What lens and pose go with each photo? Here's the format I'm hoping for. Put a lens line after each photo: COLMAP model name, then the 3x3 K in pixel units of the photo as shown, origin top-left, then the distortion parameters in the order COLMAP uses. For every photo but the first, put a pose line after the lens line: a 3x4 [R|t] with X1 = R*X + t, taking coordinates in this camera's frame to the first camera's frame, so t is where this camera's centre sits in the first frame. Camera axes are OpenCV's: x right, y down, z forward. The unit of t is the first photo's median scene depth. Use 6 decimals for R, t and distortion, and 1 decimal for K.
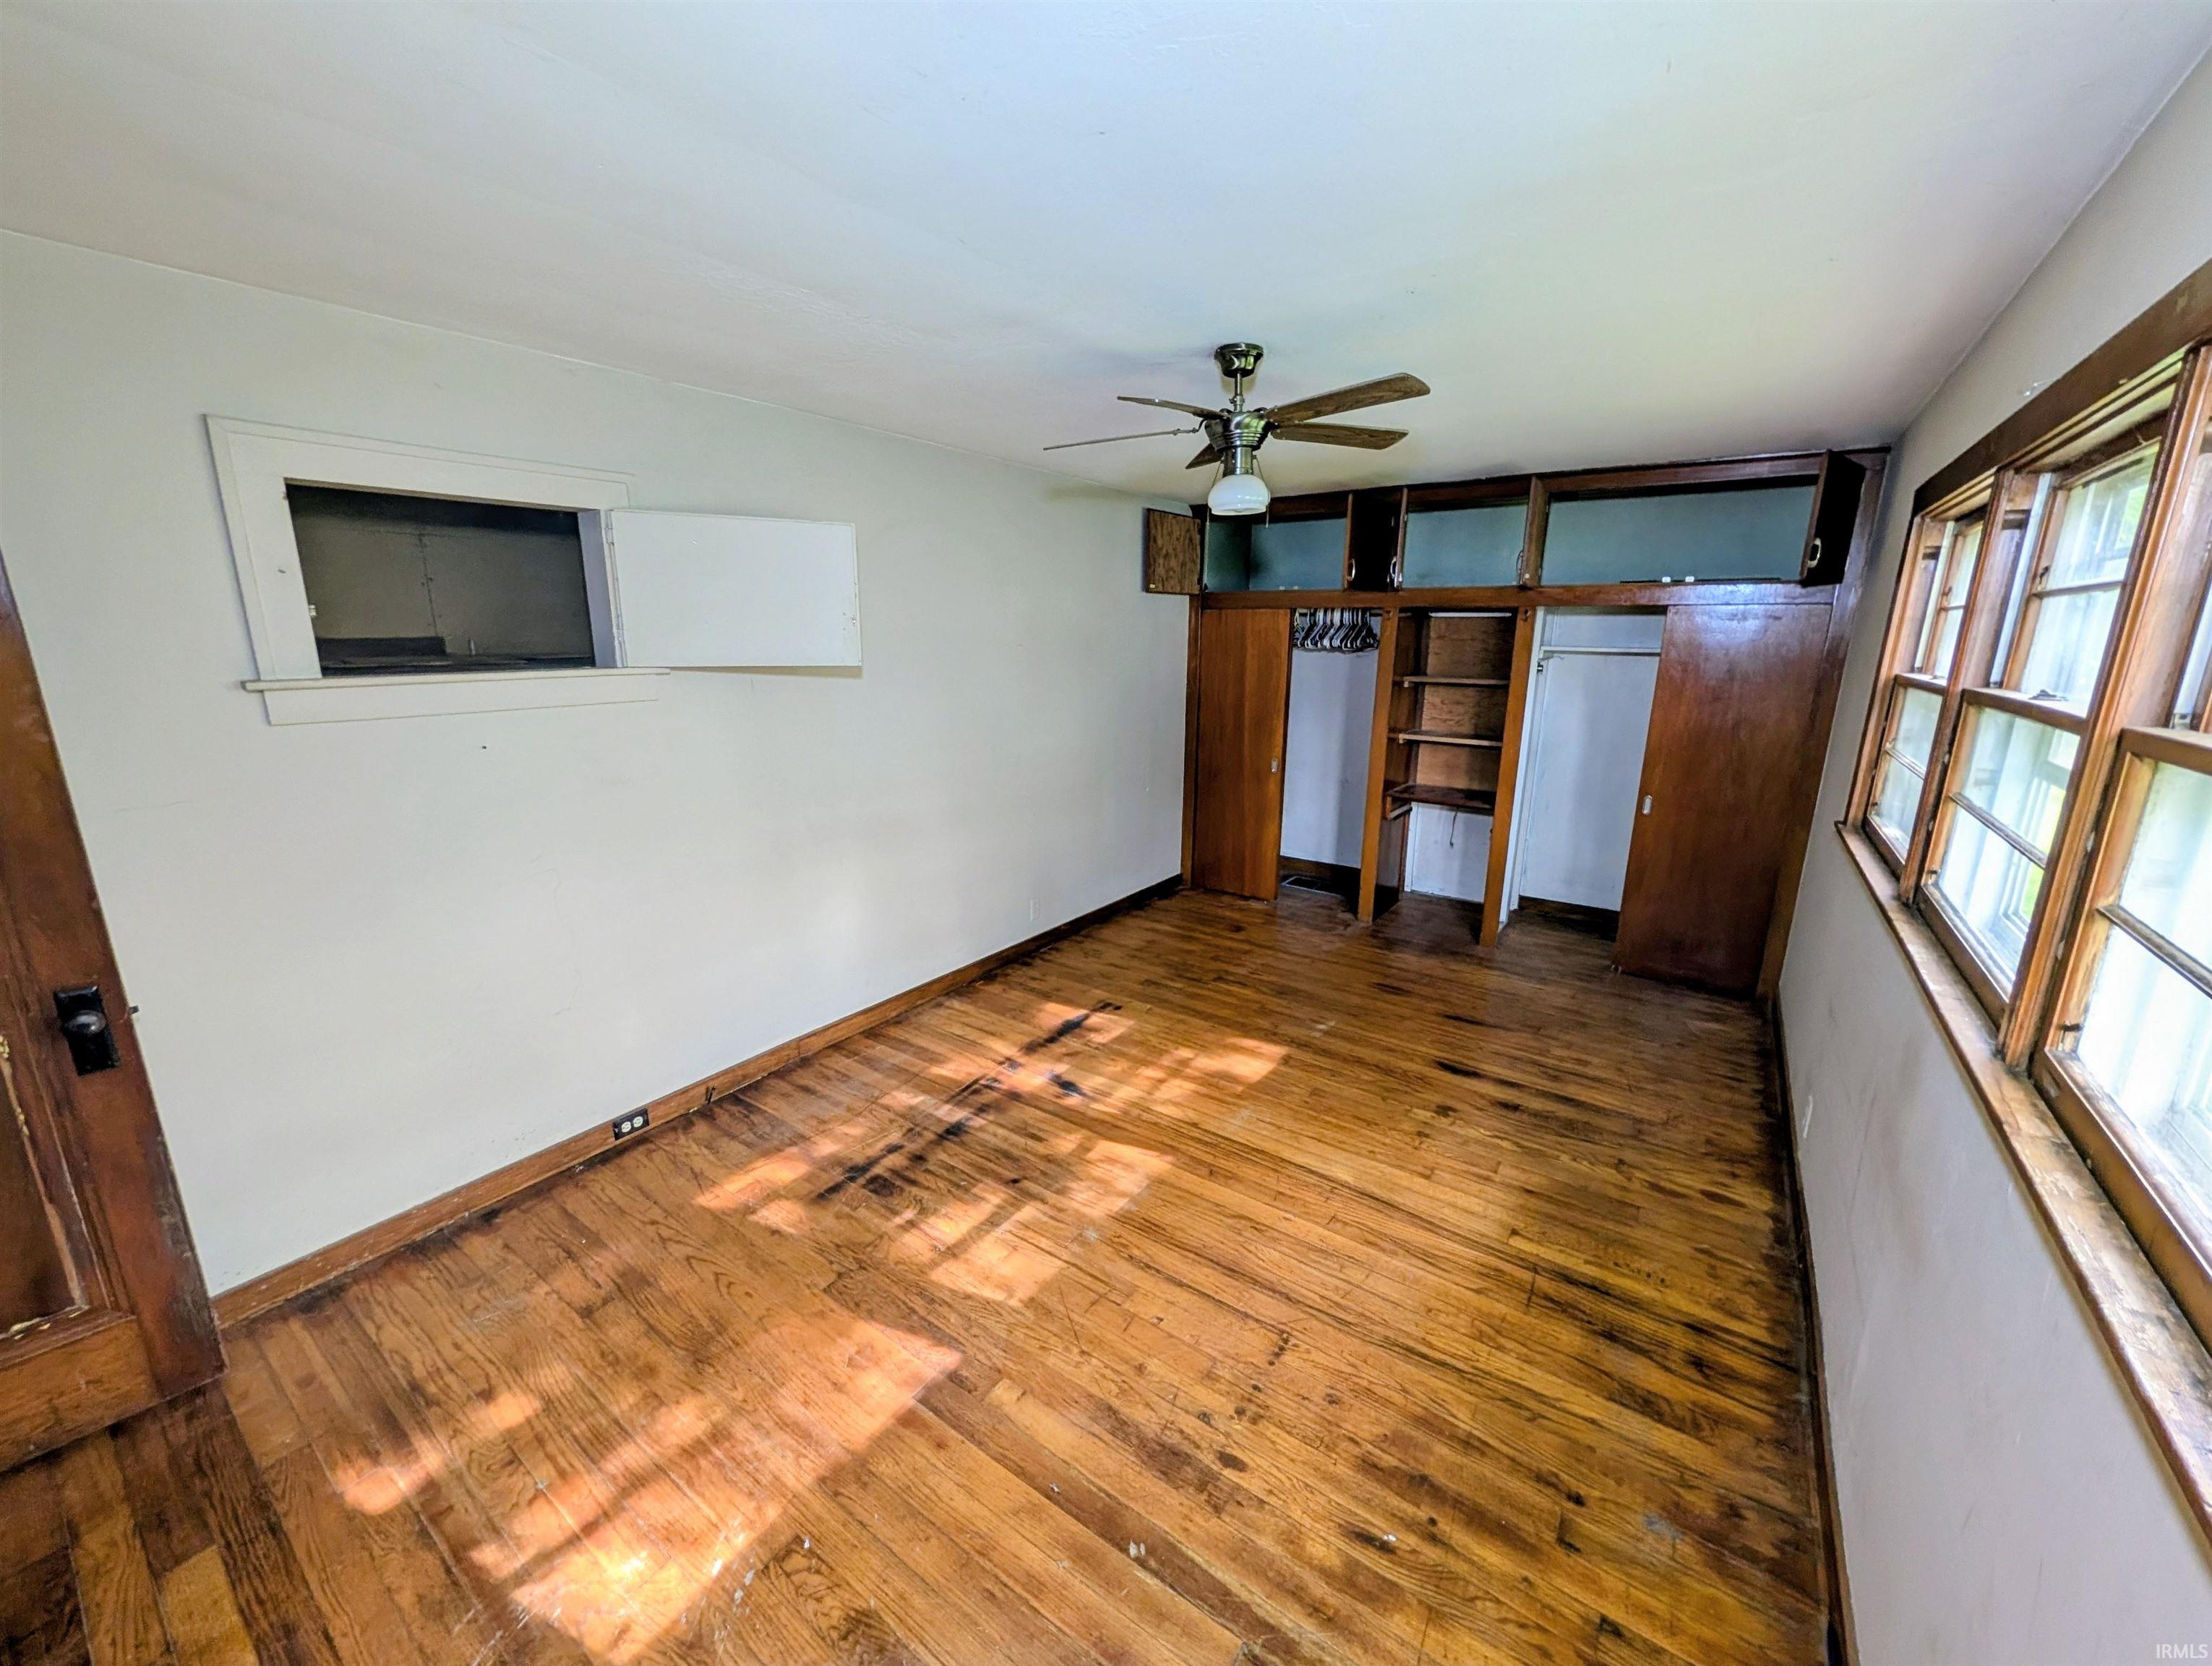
lens RADIAL K [[863.4, 0, 1107.8], [0, 863.4, 832.7], [0, 0, 1]] dist [0.000723, 0.000212]
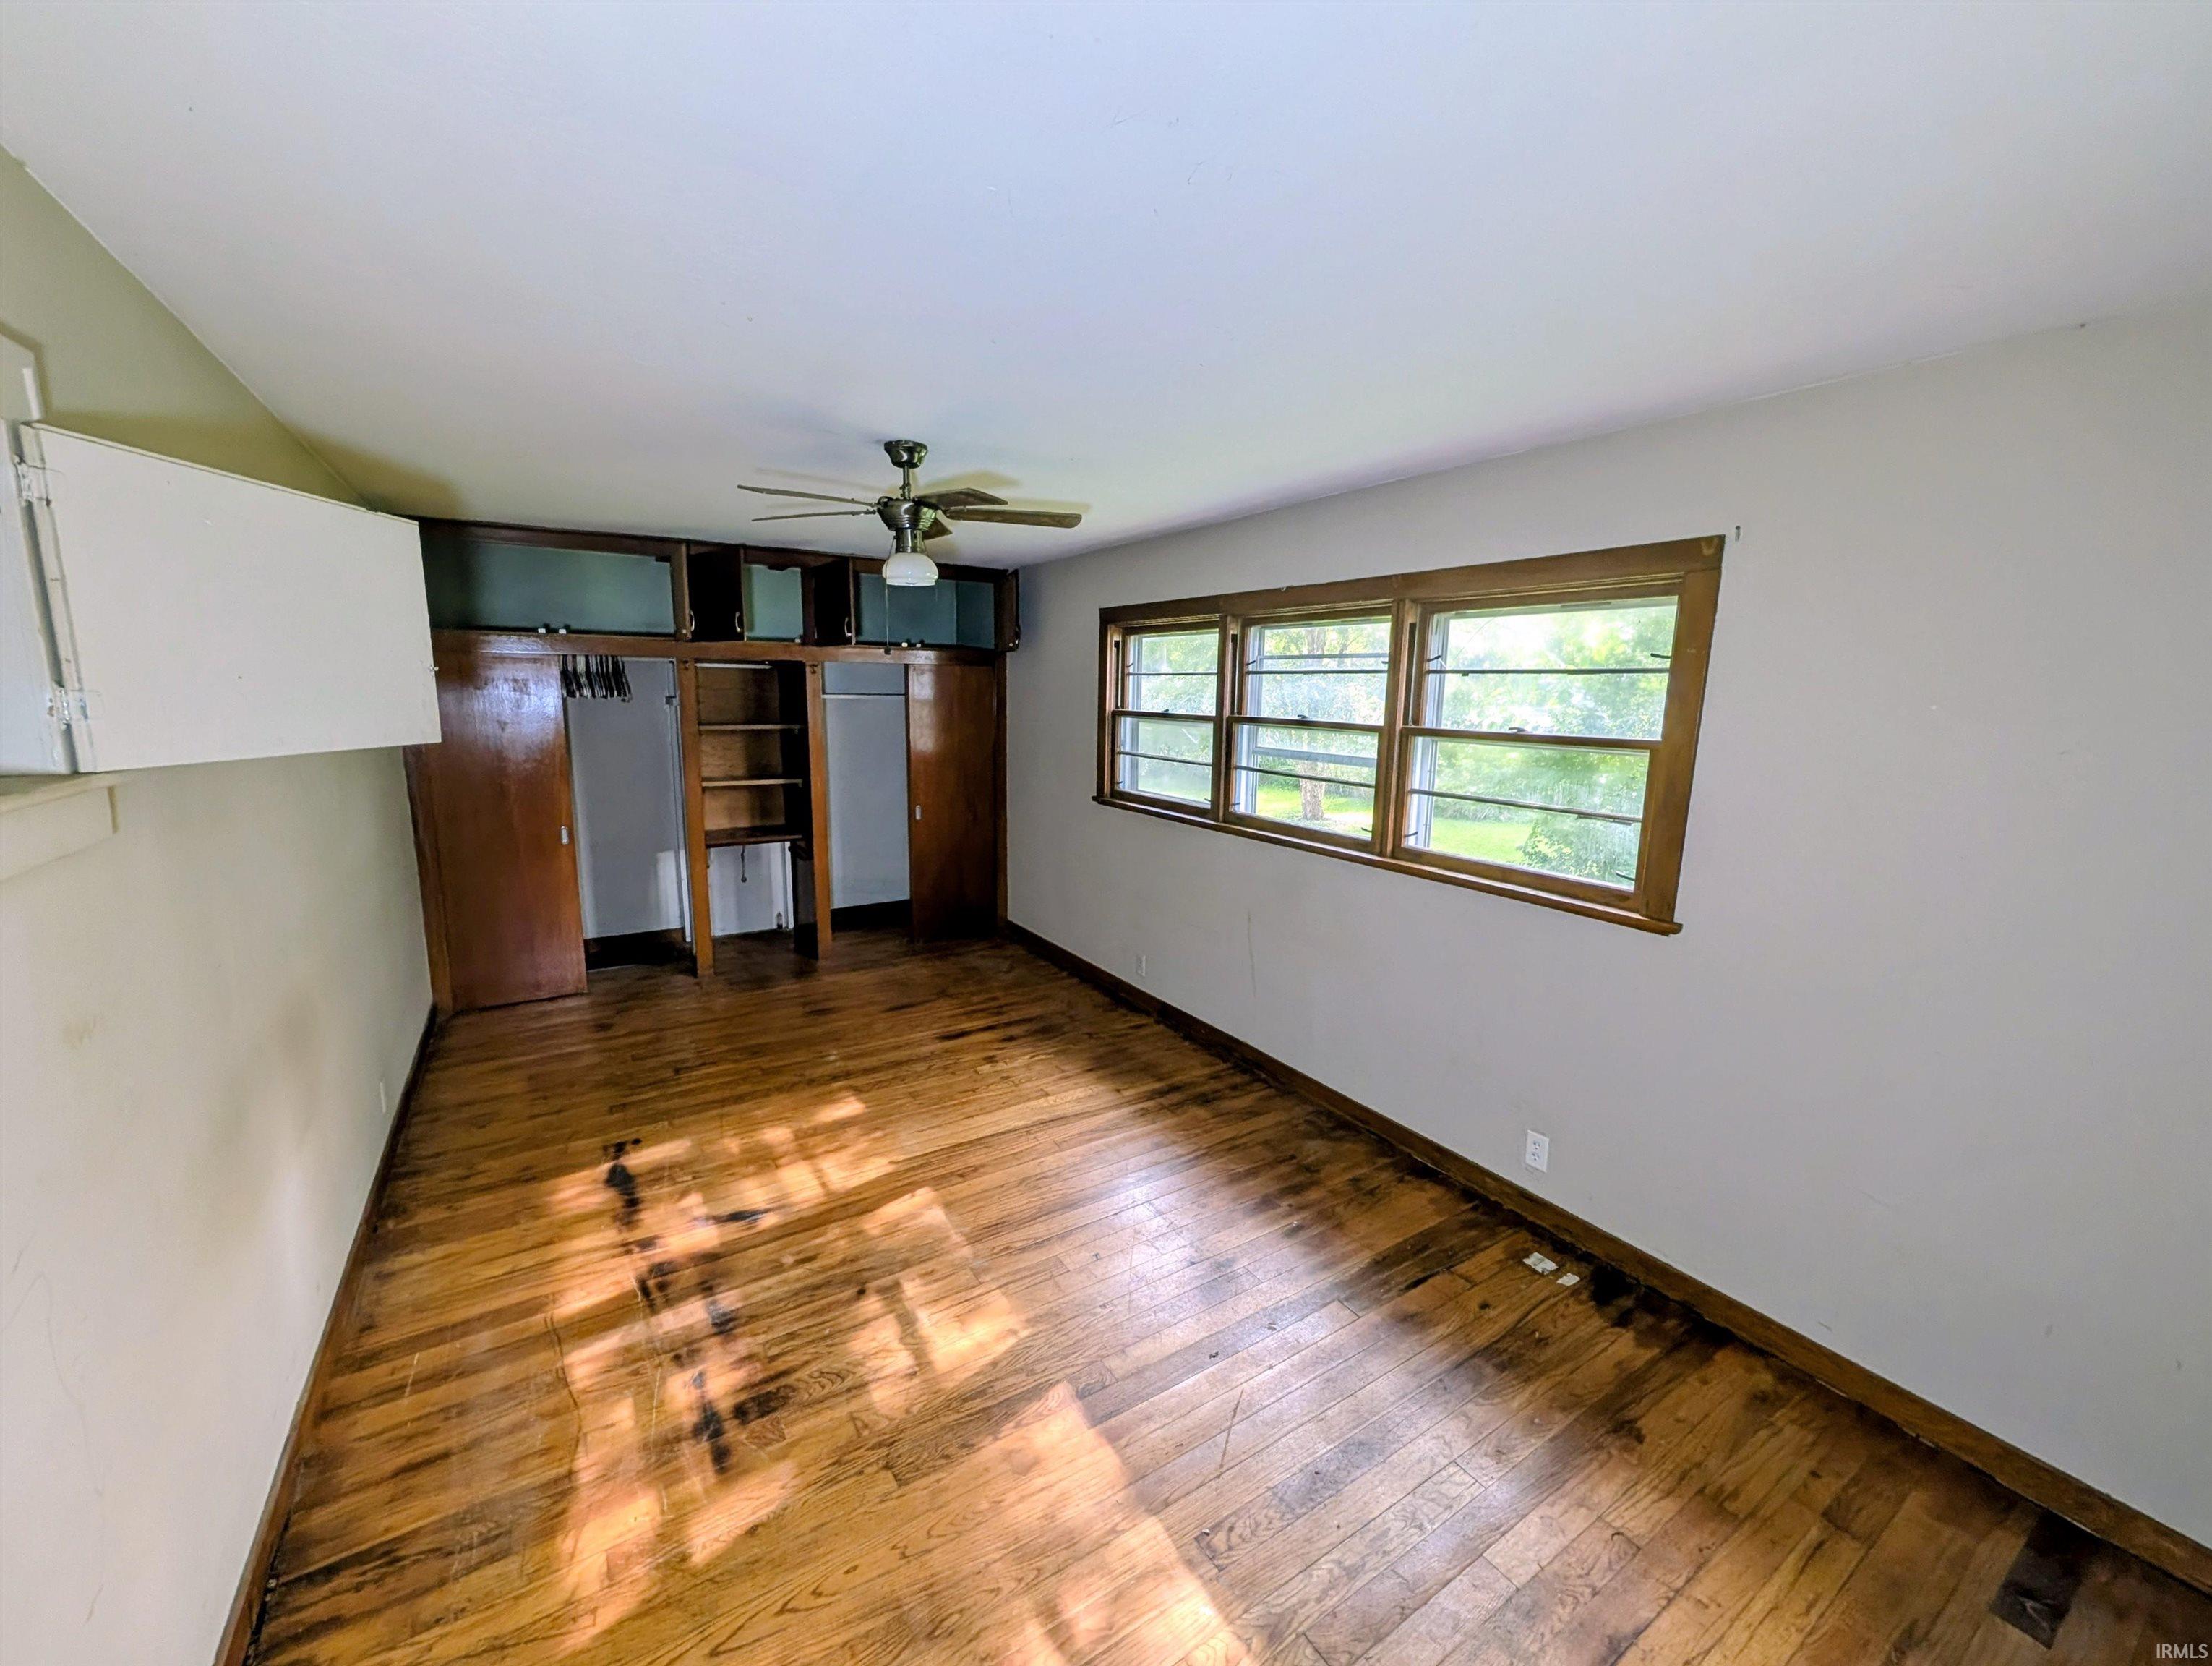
lens RADIAL K [[863.4, 0, 1107.8], [0, 863.4, 832.7], [0, 0, 1]] dist [0.000723, 0.000212]
pose [[0.377448, -0.157771, 0.912492, -0.658772], [0.200294, 0.975963, 0.085895, -0.079437], [-0.904110, 0.150346, 0.399976, 0.288813]]
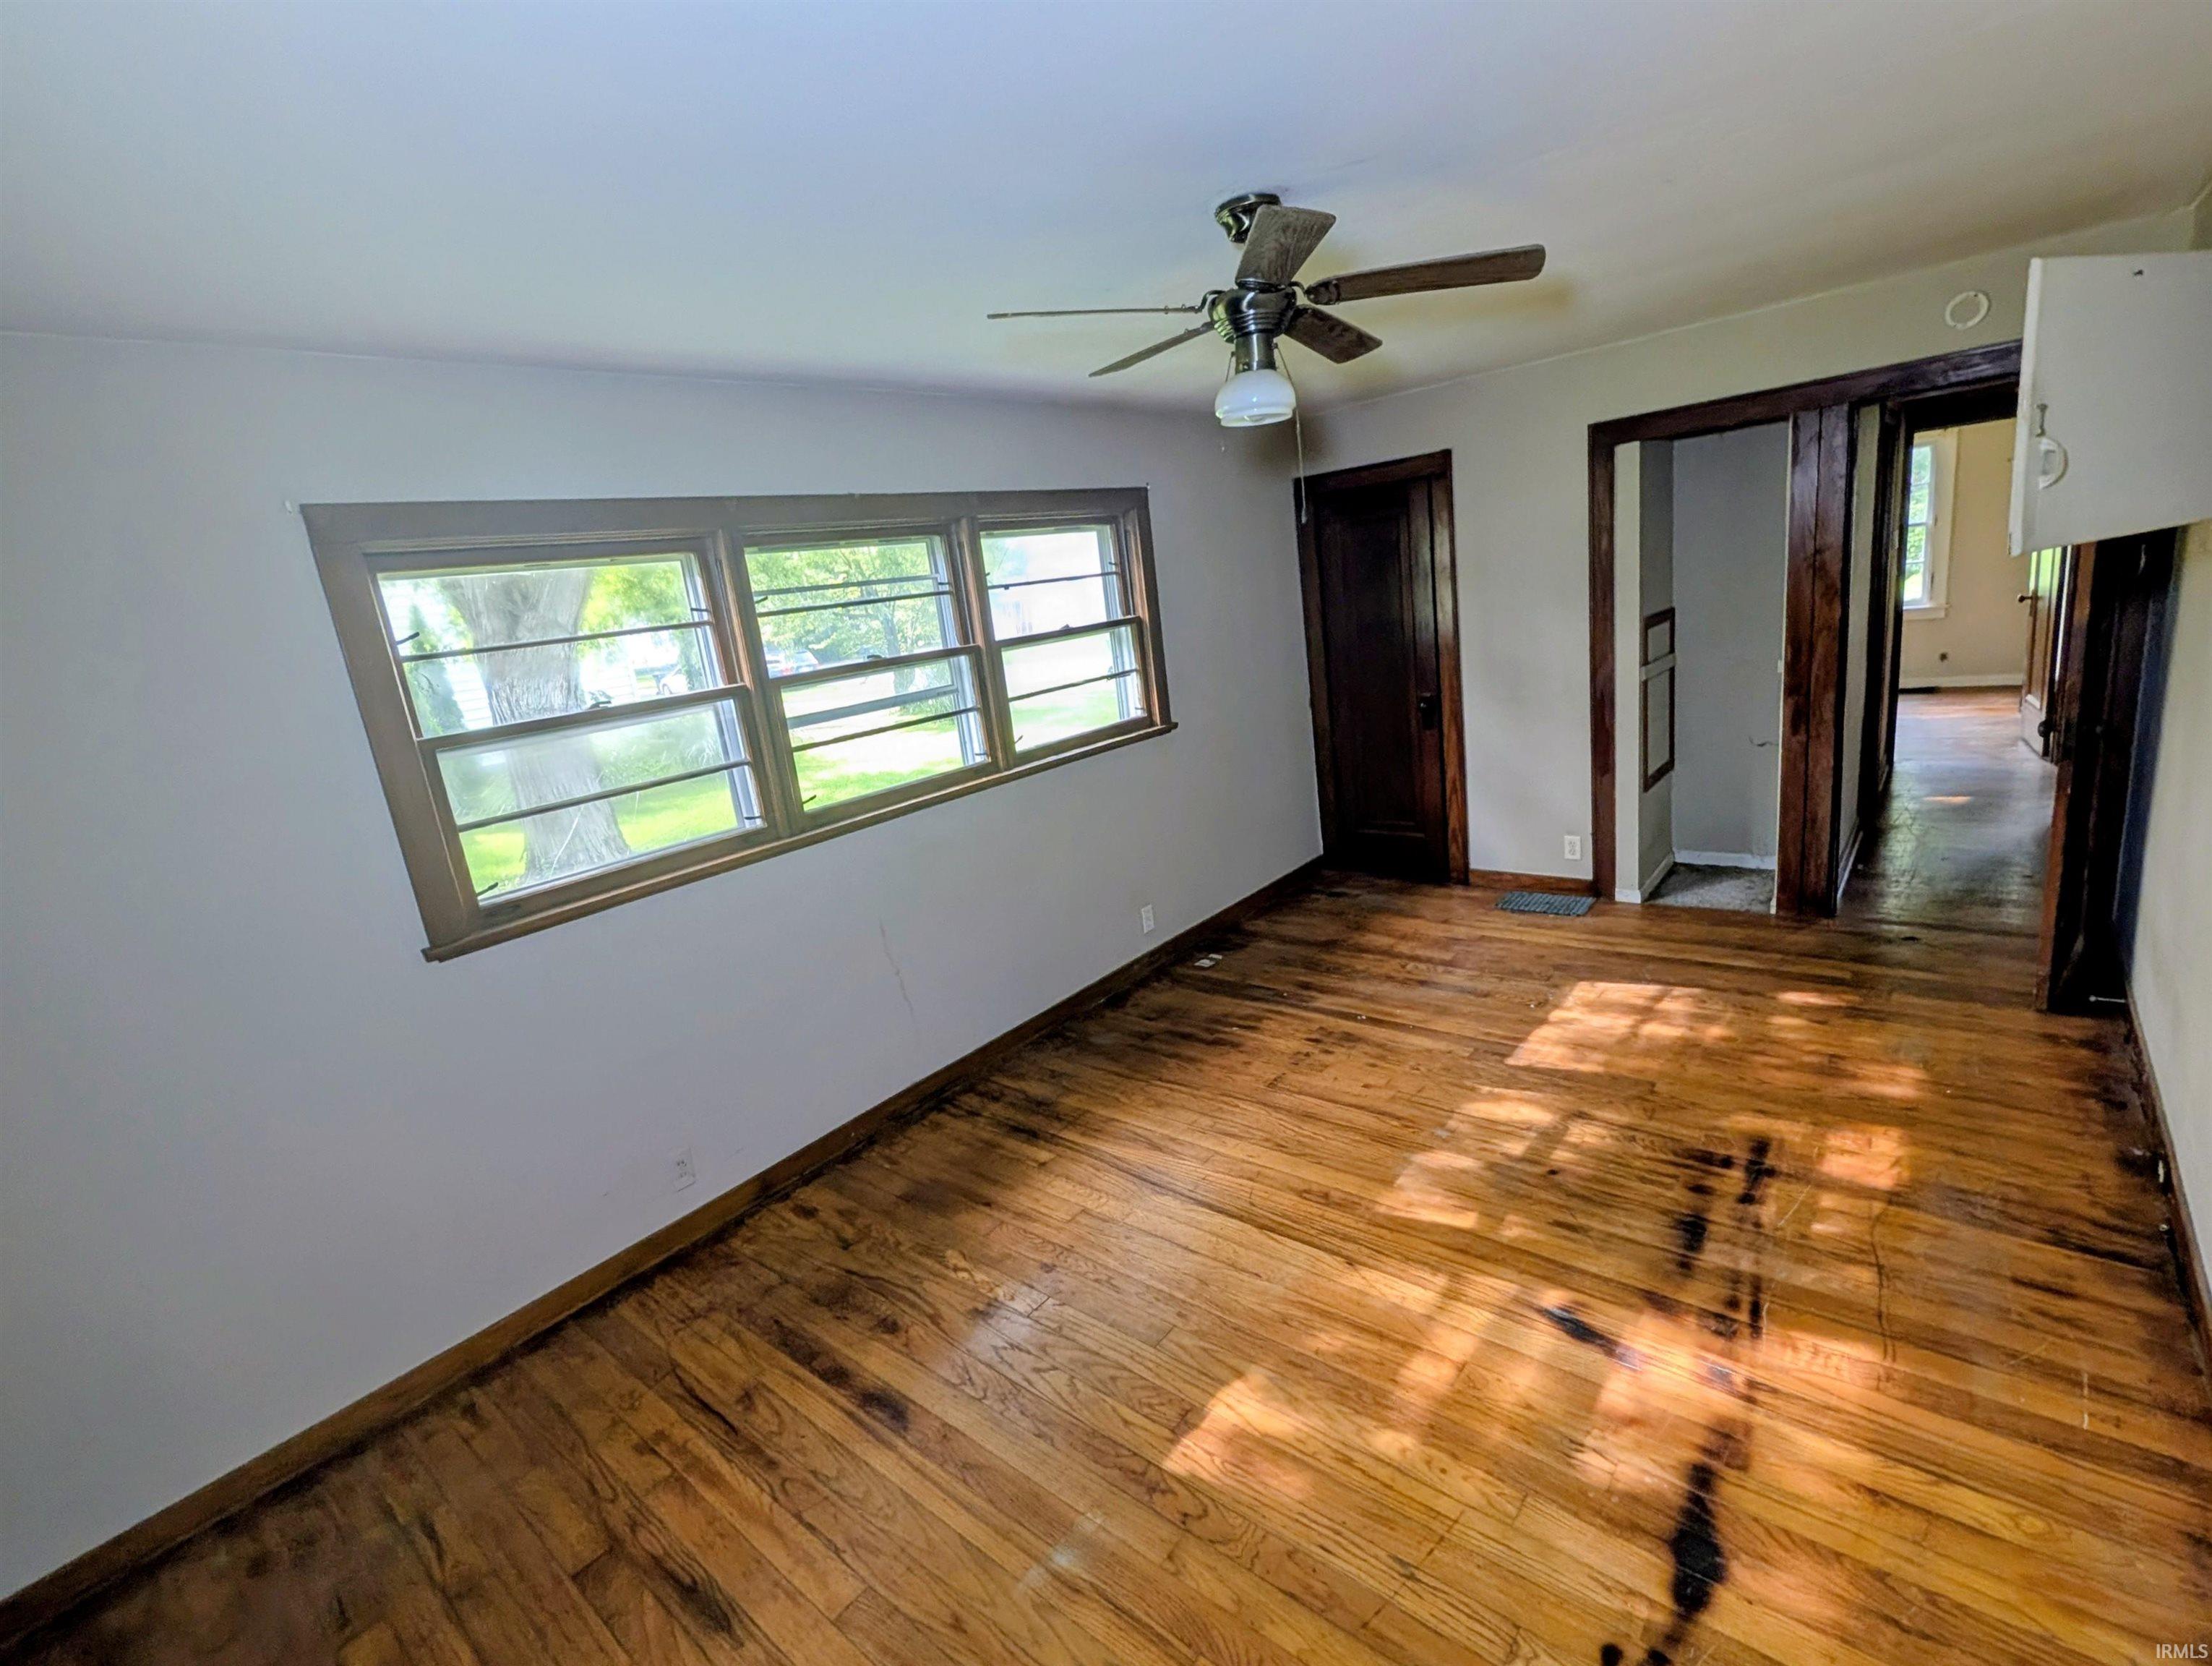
lens RADIAL K [[996.6, 0, 1086.7], [0, 996.6, 836.1], [0, 0, 1]] dist [0.004844, 0.000890]
pose [[-0.987310, 0.088717, 0.131714, 0.173307], [0.139607, 0.880200, 0.453606, -0.372566], [-0.075692, 0.466238, -0.881415, 1.541963]]
